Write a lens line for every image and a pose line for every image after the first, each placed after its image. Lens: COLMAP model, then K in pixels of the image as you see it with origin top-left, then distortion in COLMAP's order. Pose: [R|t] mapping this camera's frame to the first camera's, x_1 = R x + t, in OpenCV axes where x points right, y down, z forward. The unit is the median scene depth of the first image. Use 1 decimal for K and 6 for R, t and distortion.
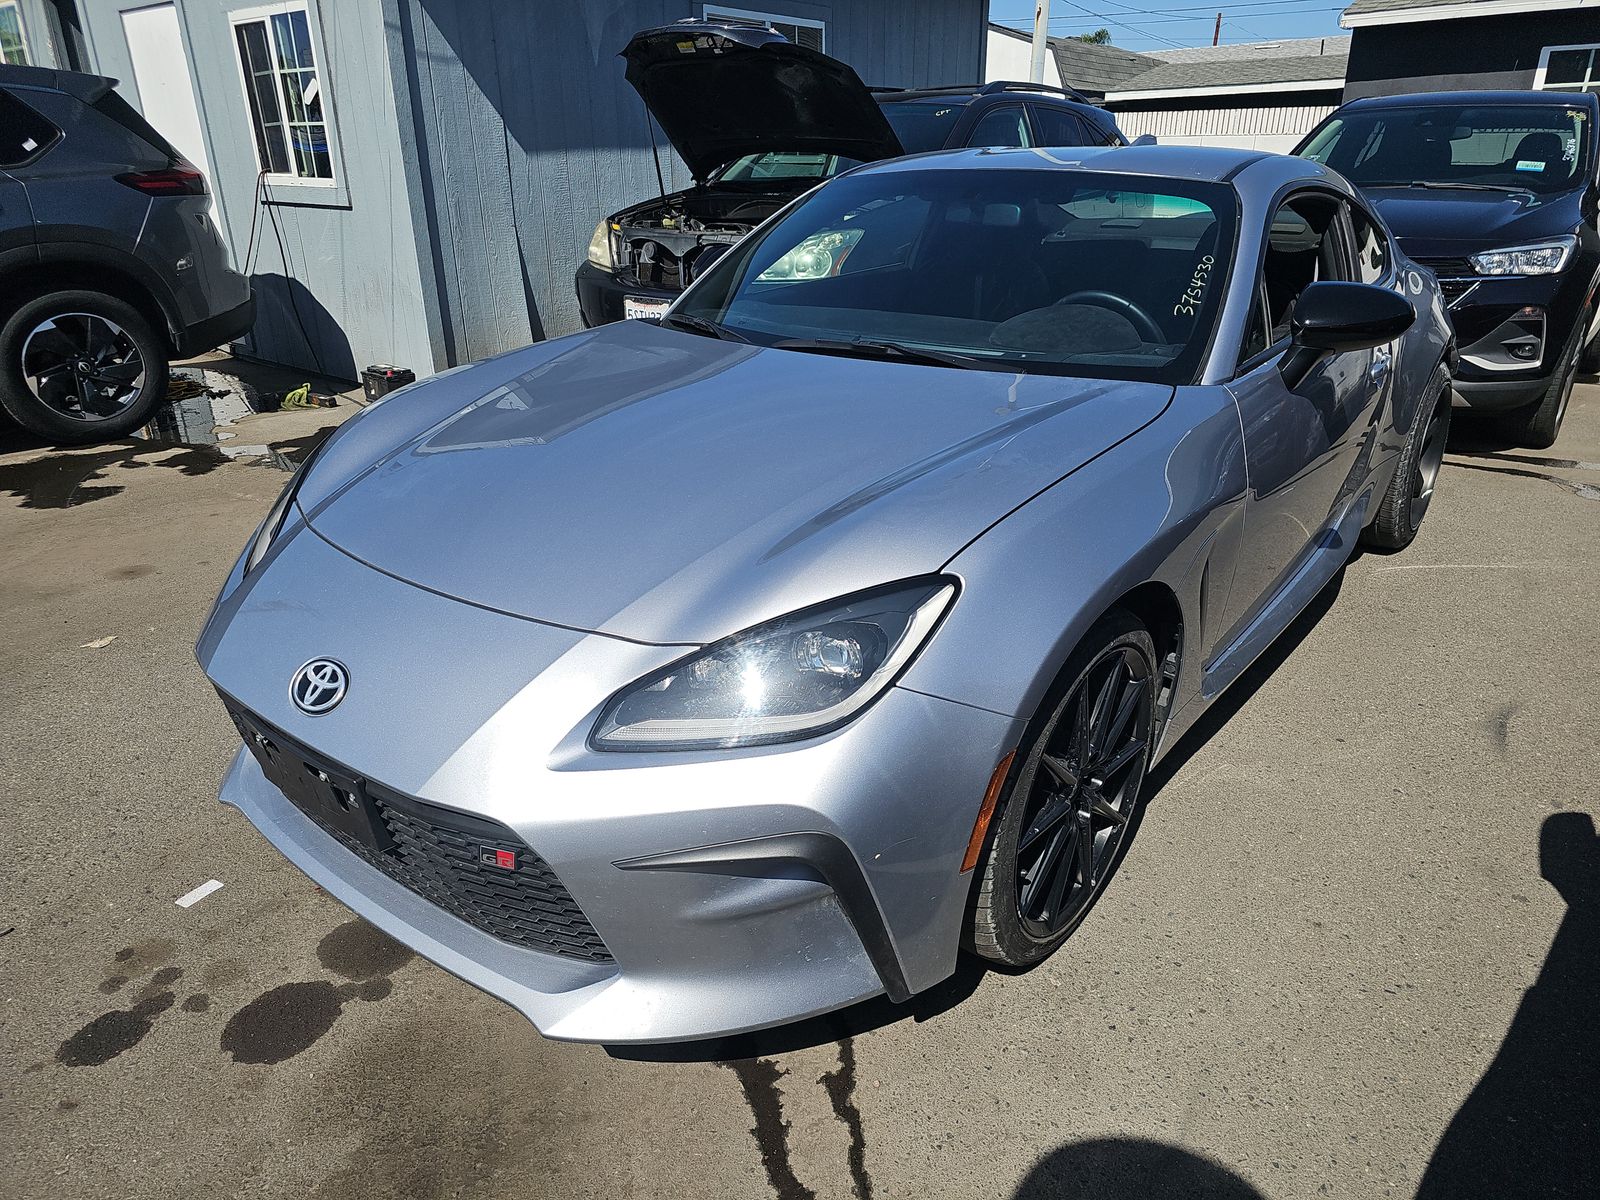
lens RADIAL K [[1075.7, 0, 805.1], [0, 1075.7, 605.9], [0, 0, 1]] dist [0.036980, -0.028736]
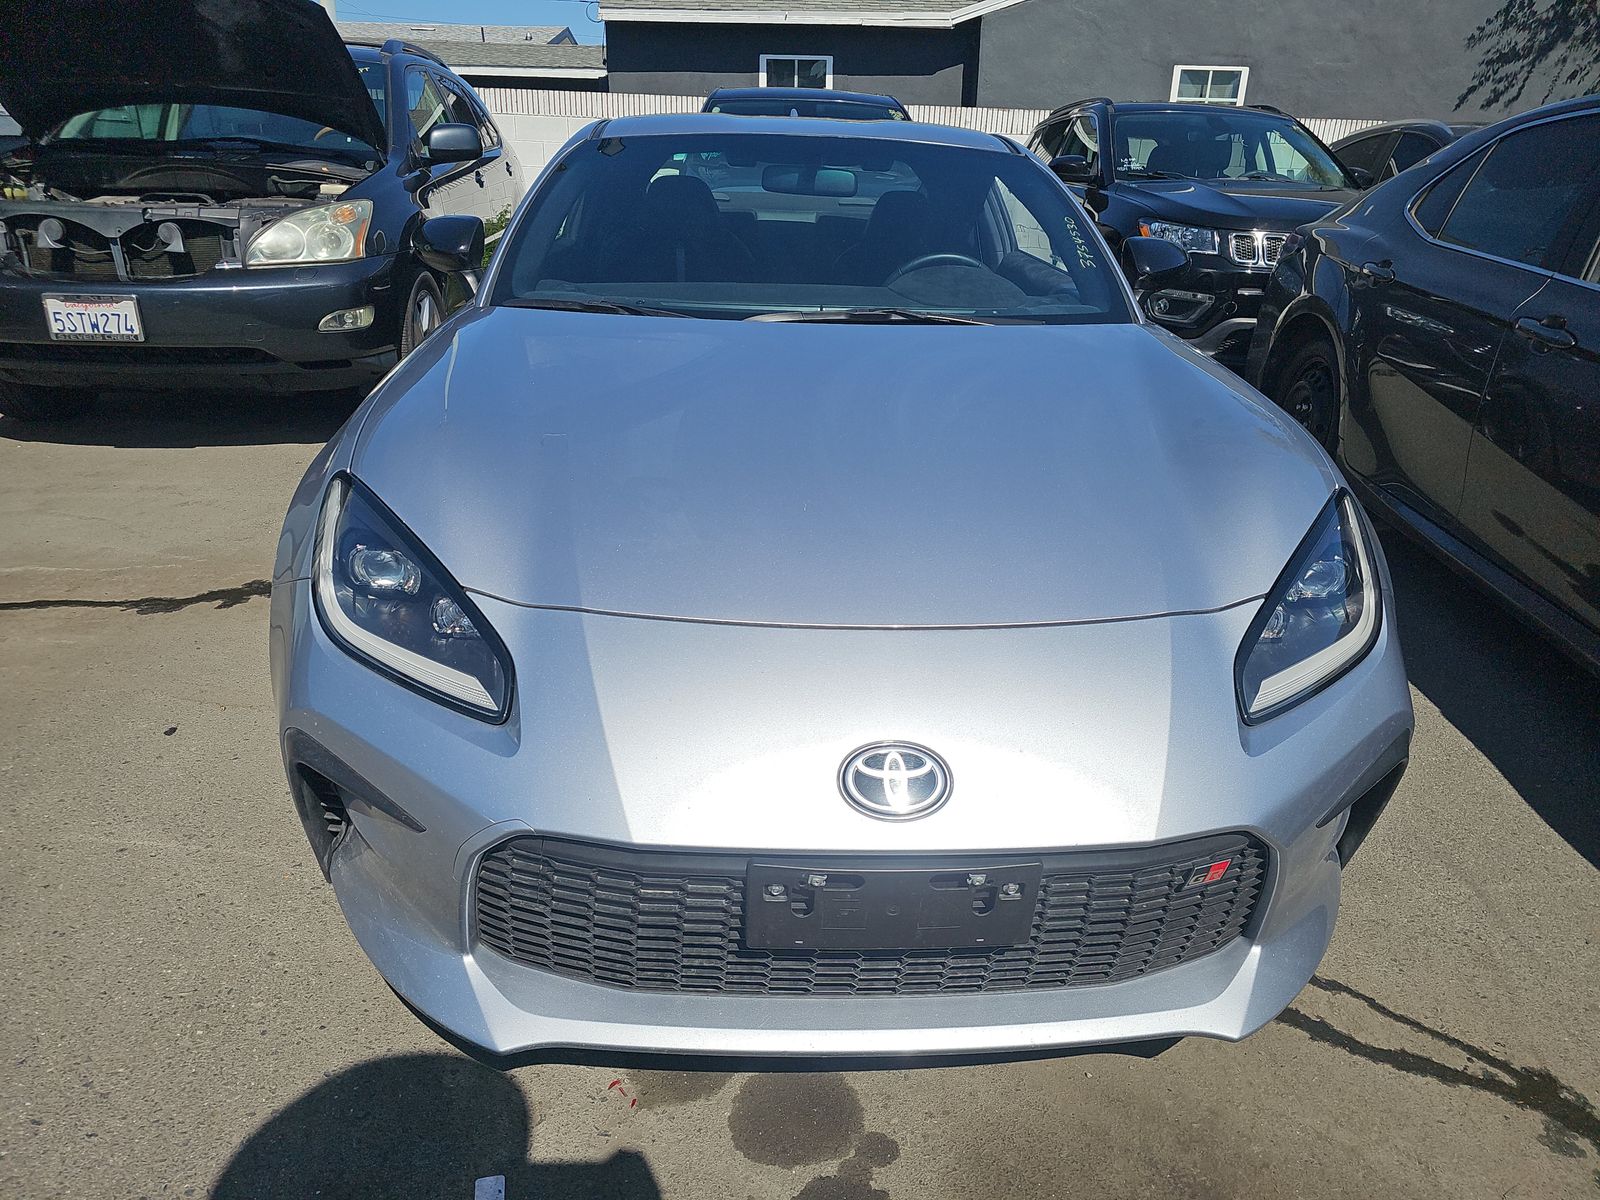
lens RADIAL K [[1075.7, 0, 805.7], [0, 1075.7, 598.3], [0, 0, 1]] dist [0.036980, -0.028736]
pose [[0.743136, -0.231146, 0.627949, -0.284584], [0.225531, 0.970054, 0.090173, -0.040487], [-0.629988, 0.074611, 0.773012, 0.132861]]
